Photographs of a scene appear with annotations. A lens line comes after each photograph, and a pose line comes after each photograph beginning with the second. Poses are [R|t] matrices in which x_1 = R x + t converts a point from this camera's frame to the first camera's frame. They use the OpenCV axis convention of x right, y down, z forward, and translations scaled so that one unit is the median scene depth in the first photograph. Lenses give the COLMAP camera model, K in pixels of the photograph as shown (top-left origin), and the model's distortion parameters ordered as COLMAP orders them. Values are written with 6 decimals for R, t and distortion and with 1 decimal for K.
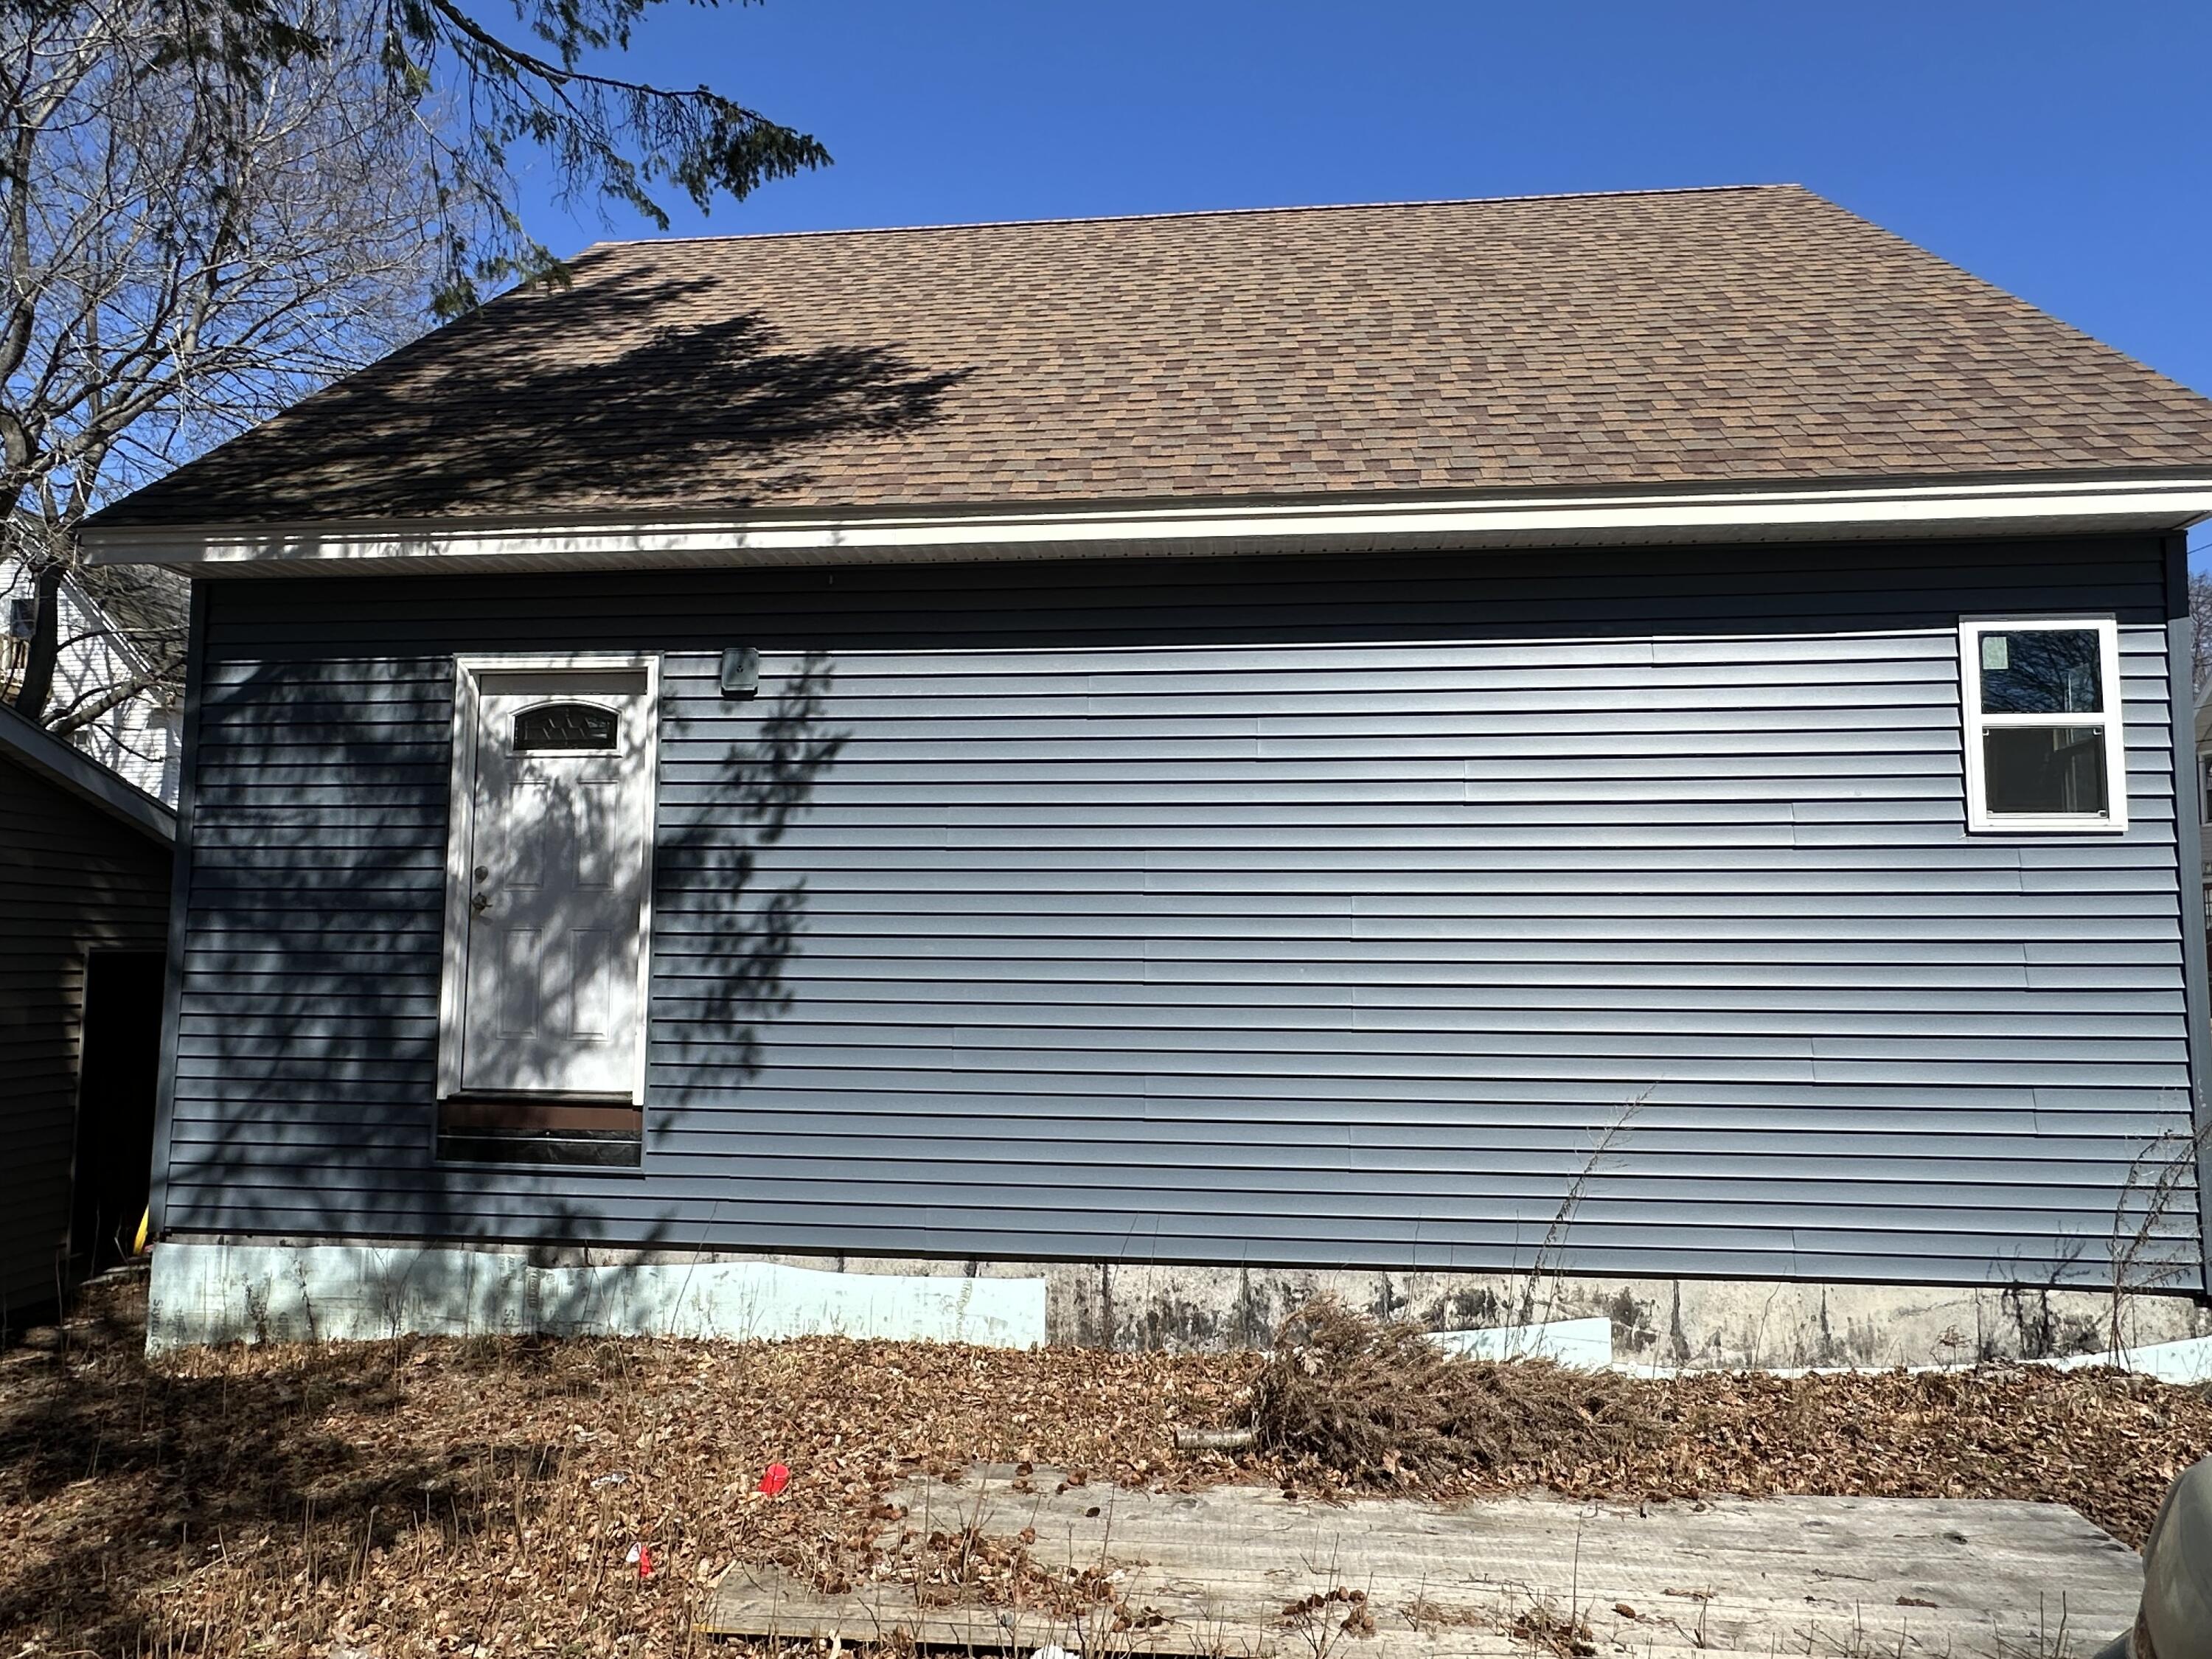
lens RADIAL K [[1348.8, 0, 1107.4], [0, 1348.8, 831.3], [0, 0, 1]] dist [-0.009009, 0.003187]
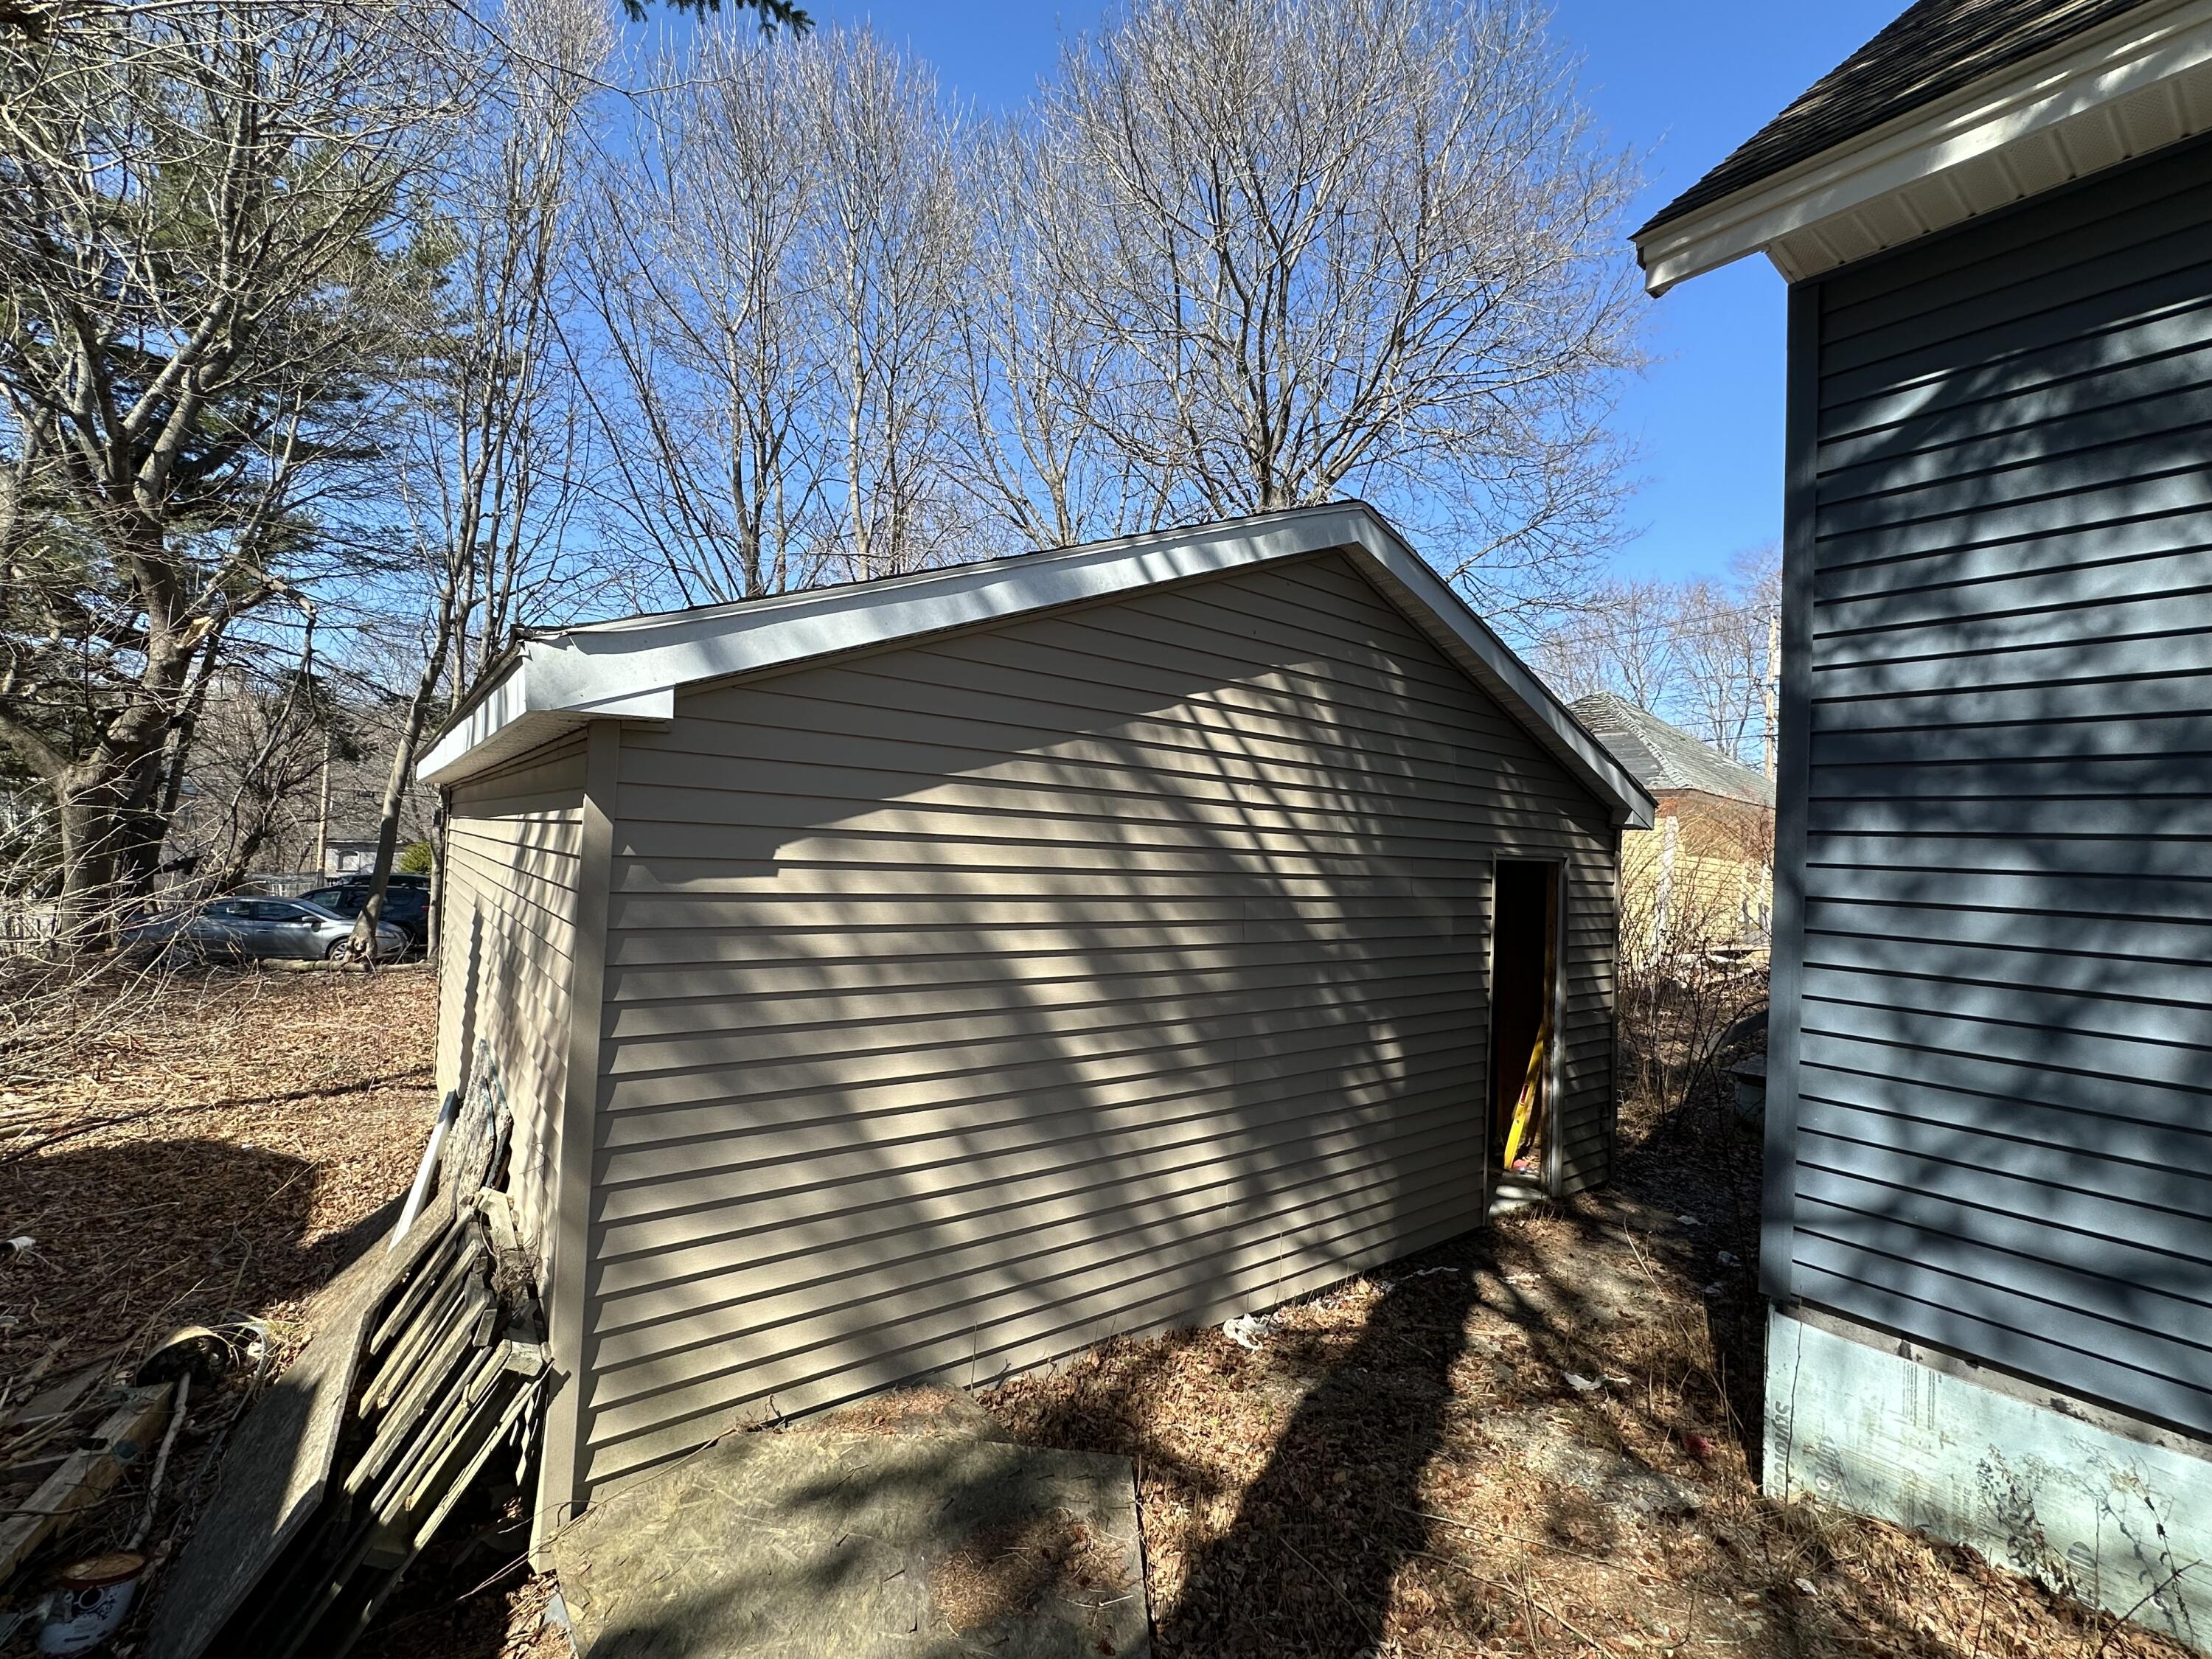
lens RADIAL K [[943.8, 0, 1101.5], [0, 943.8, 808.7], [0, 0, 1]] dist [-0.006612, 0.000153]
pose [[0.680612, -0.005605, -0.732623, -0.594796], [0.027097, 0.999479, 0.017527, 0.046585], [0.732143, -0.031781, 0.680409, 0.460112]]
